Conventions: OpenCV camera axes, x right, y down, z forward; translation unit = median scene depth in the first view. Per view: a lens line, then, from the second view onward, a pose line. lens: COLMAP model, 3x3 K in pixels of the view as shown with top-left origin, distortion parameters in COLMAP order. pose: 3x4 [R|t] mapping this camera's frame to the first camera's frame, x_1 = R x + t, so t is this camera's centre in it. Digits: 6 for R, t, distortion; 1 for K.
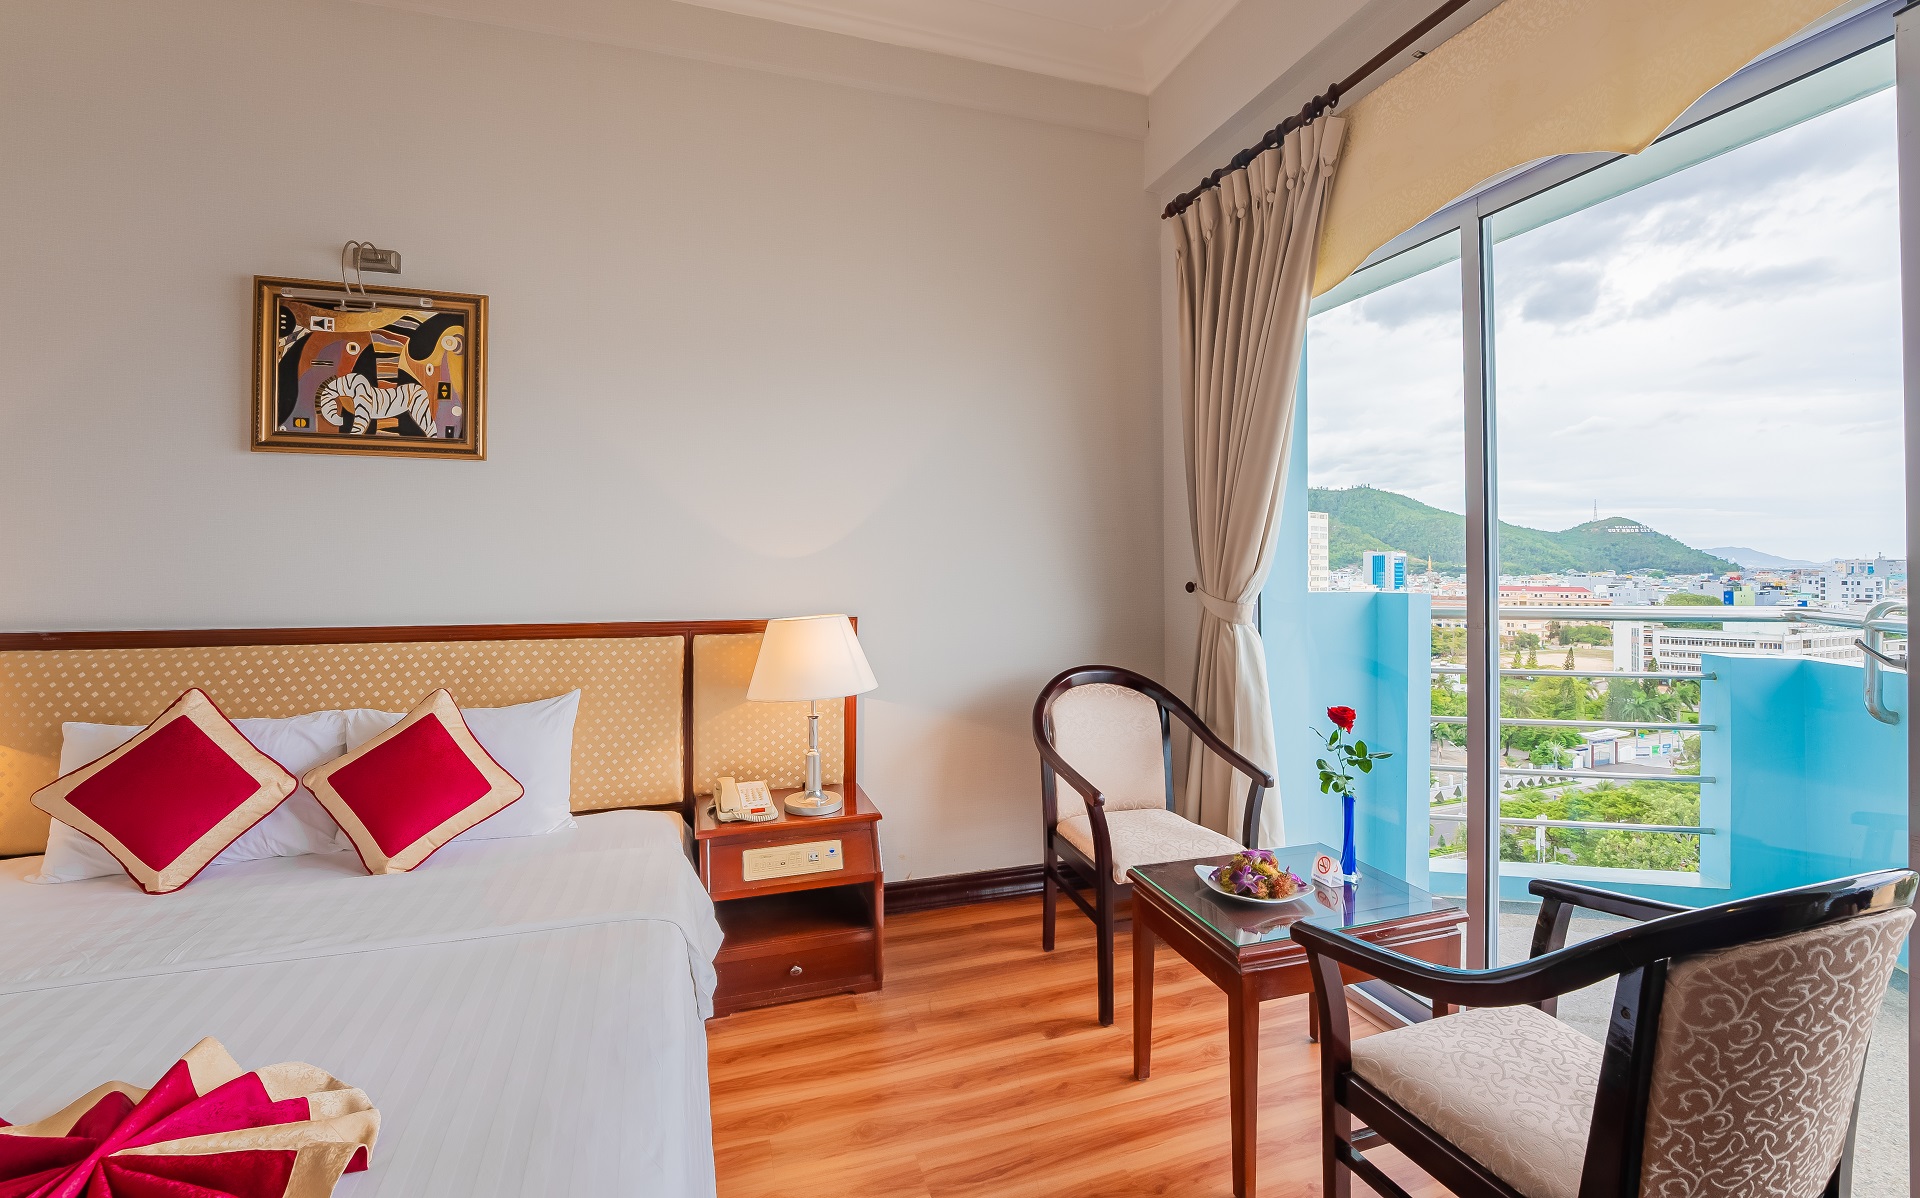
lens RADIAL K [[784.8, 0, 988.4], [0, 784.8, 559.9], [0, 0, 1]] dist [-0.025519, 0.000555]
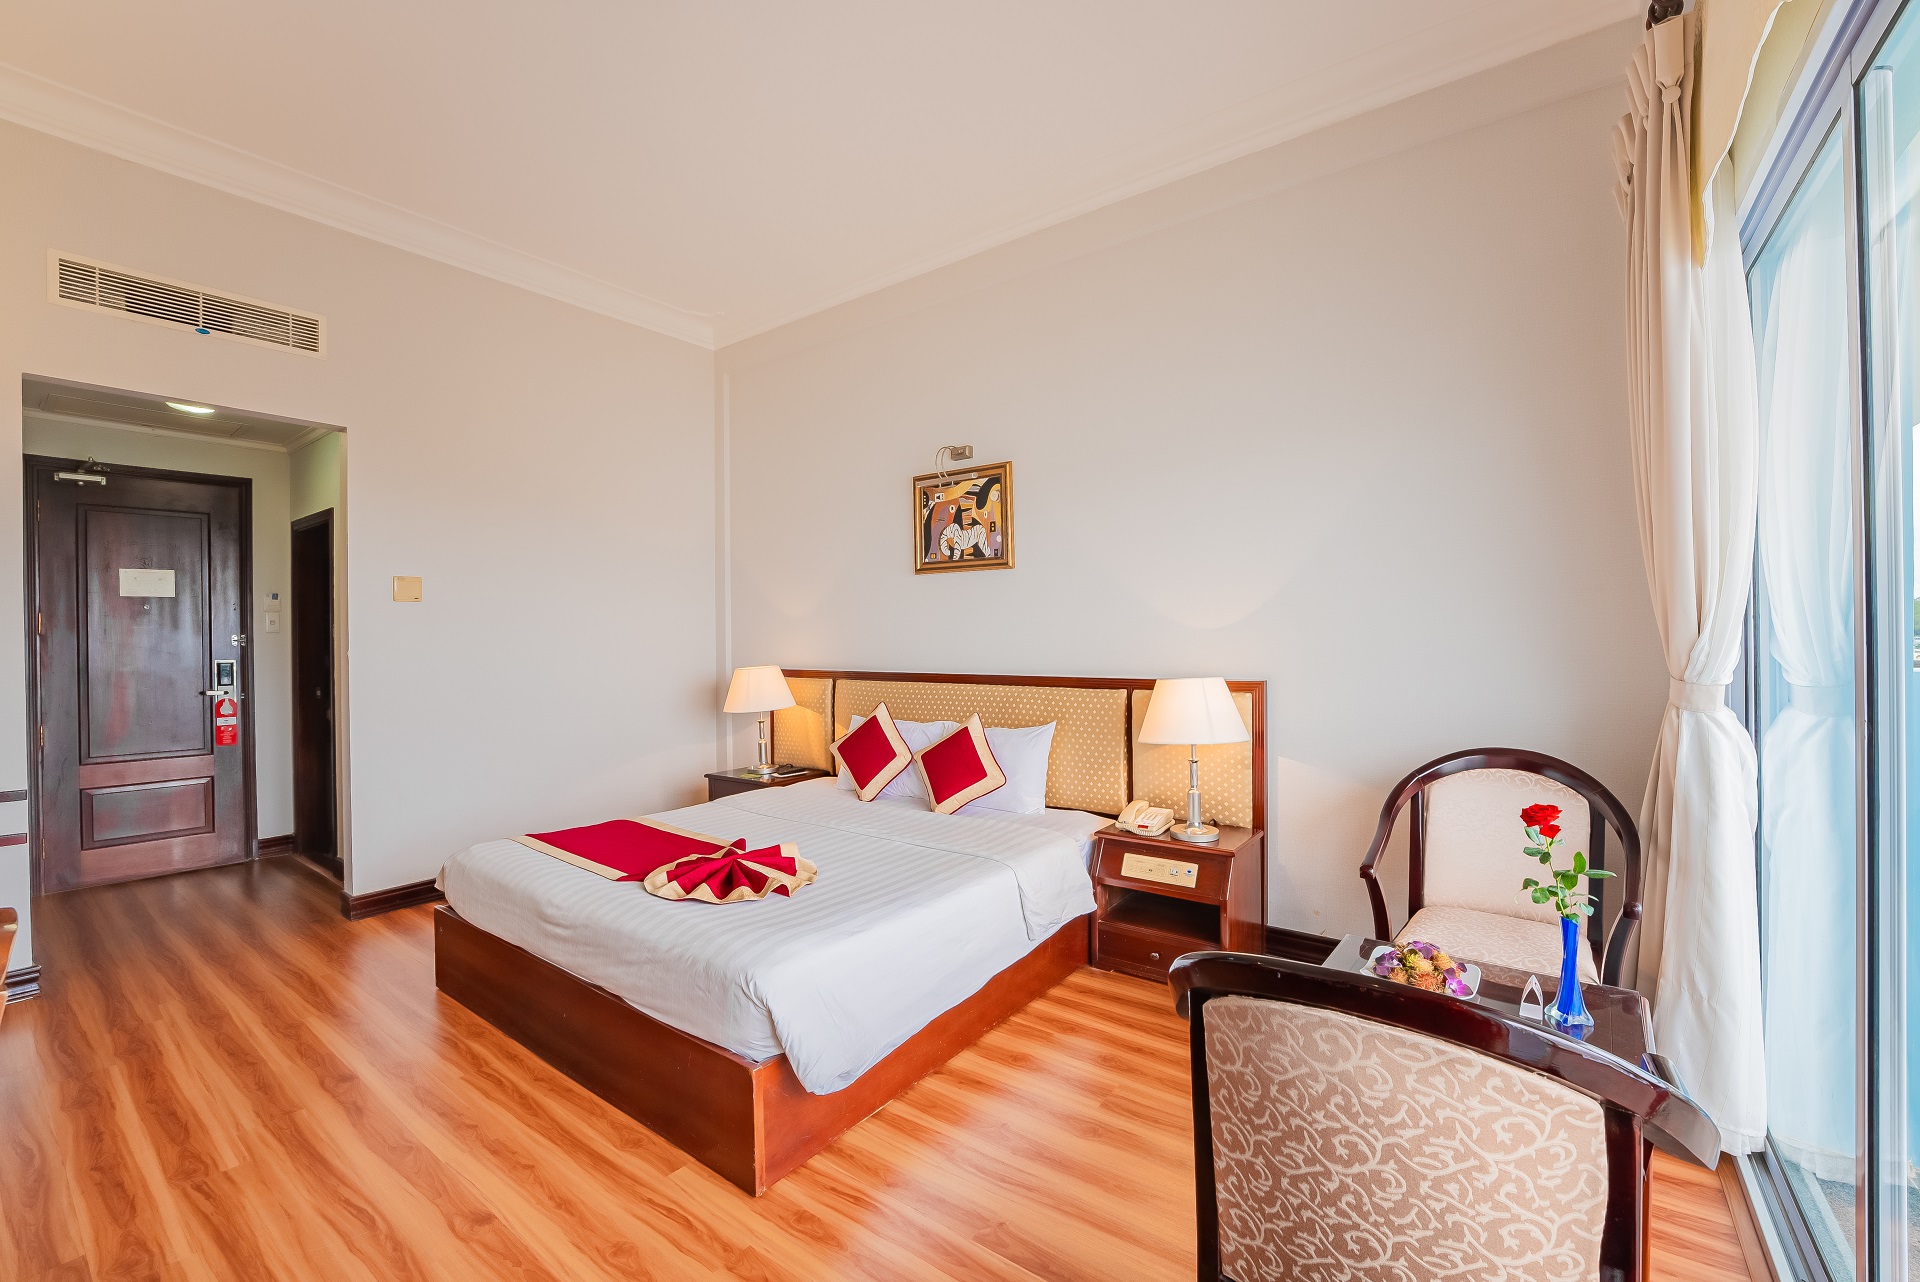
lens RADIAL K [[797.3, 0, 974.2], [0, 797.3, 641.6], [0, 0, 1]] dist [-0.007074, -0.000200]
pose [[0.582191, 0.003535, -0.813044, 0.617832], [0.015983, 0.999748, 0.015791, -0.010424], [0.812895, -0.022188, 0.581988, 0.014722]]
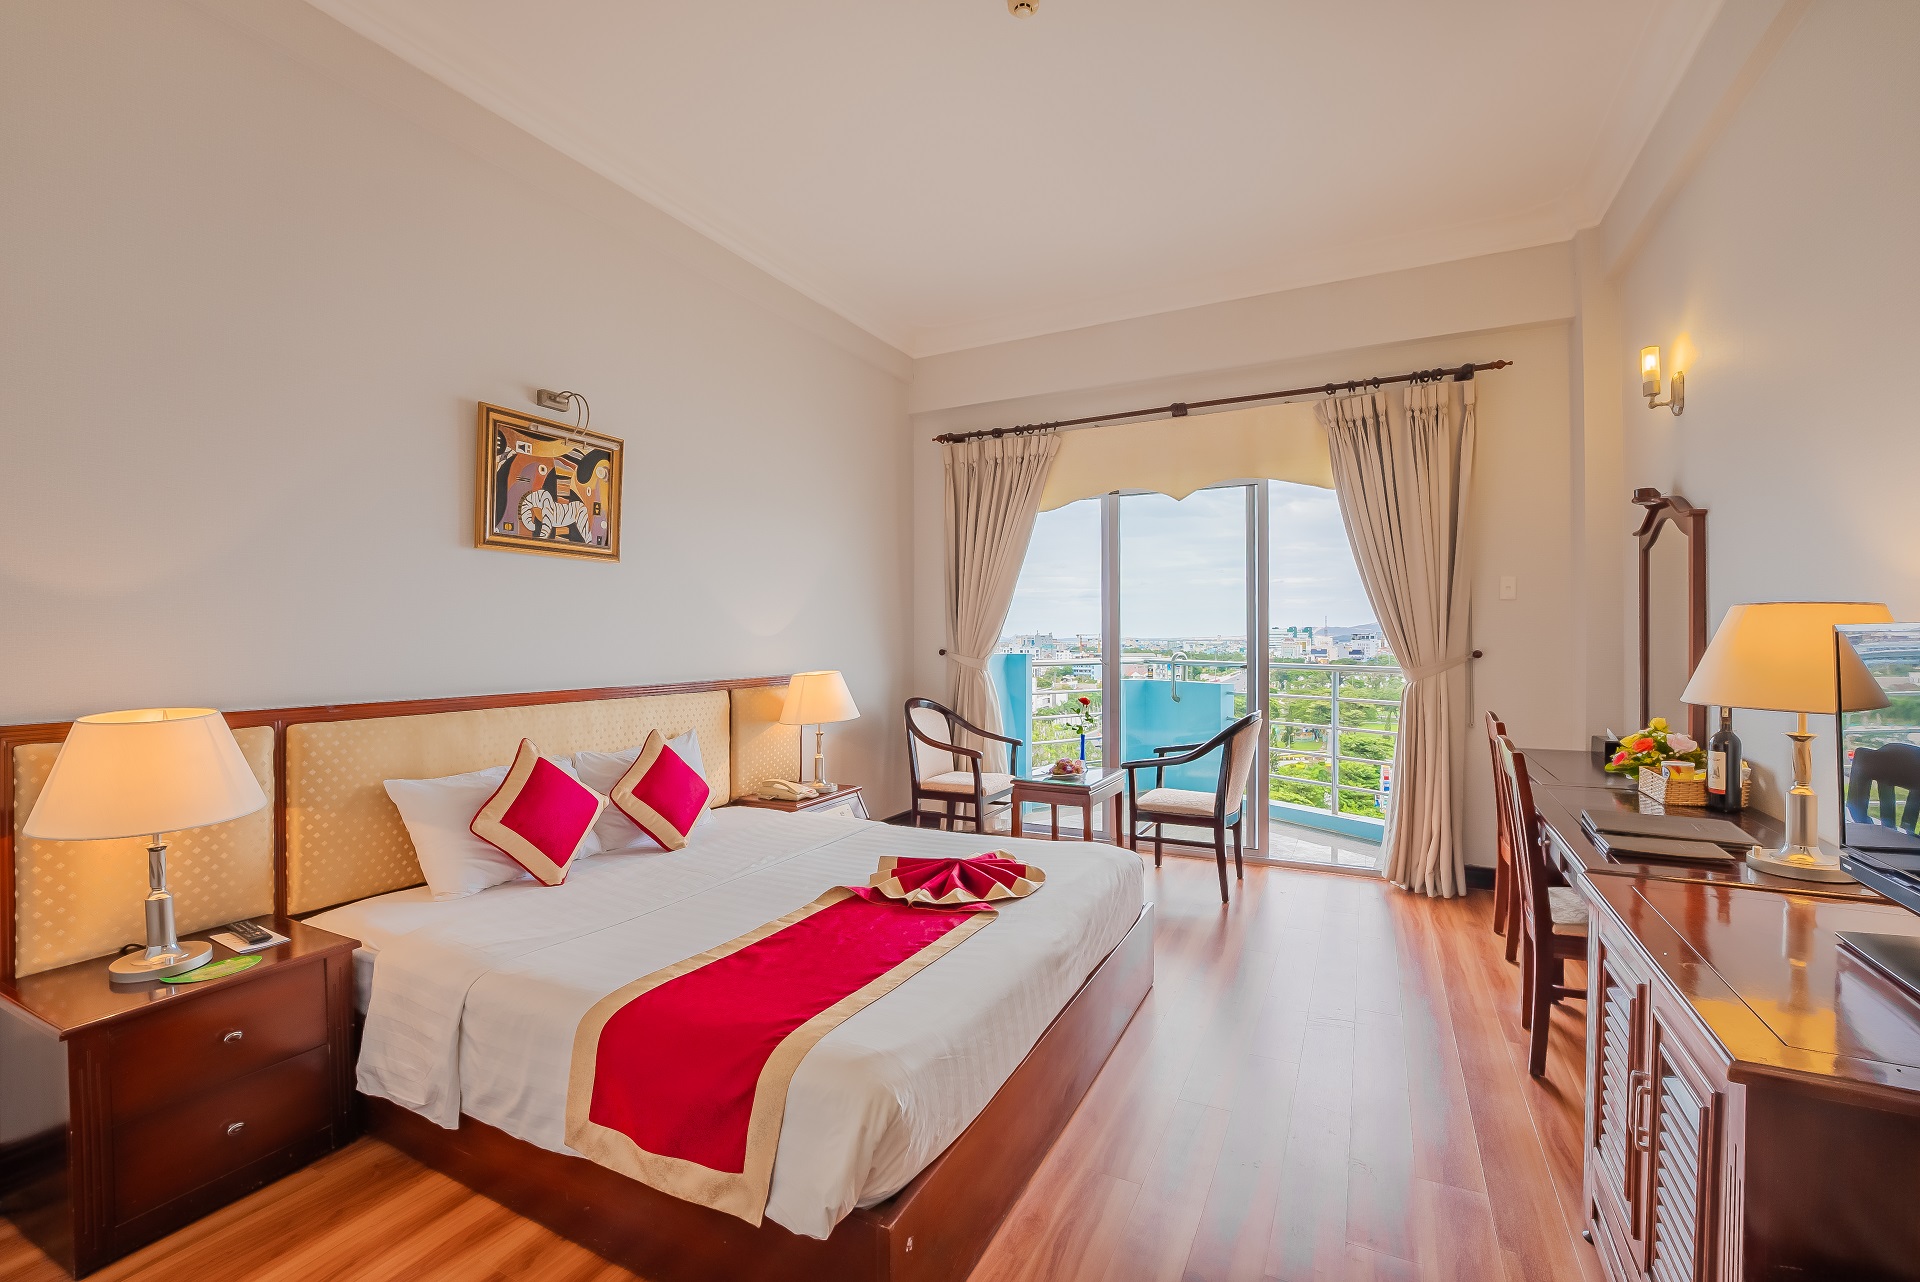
lens RADIAL K [[797.3, 0, 1004.7], [0, 797.3, 627.4], [0, 0, 1]] dist [-0.007074, -0.000200]
pose [[0.689334, 0.007091, 0.724409, -1.230523], [-0.001015, 0.999961, -0.008823, -0.006799], [-0.724443, 0.005347, 0.689314, -0.434971]]
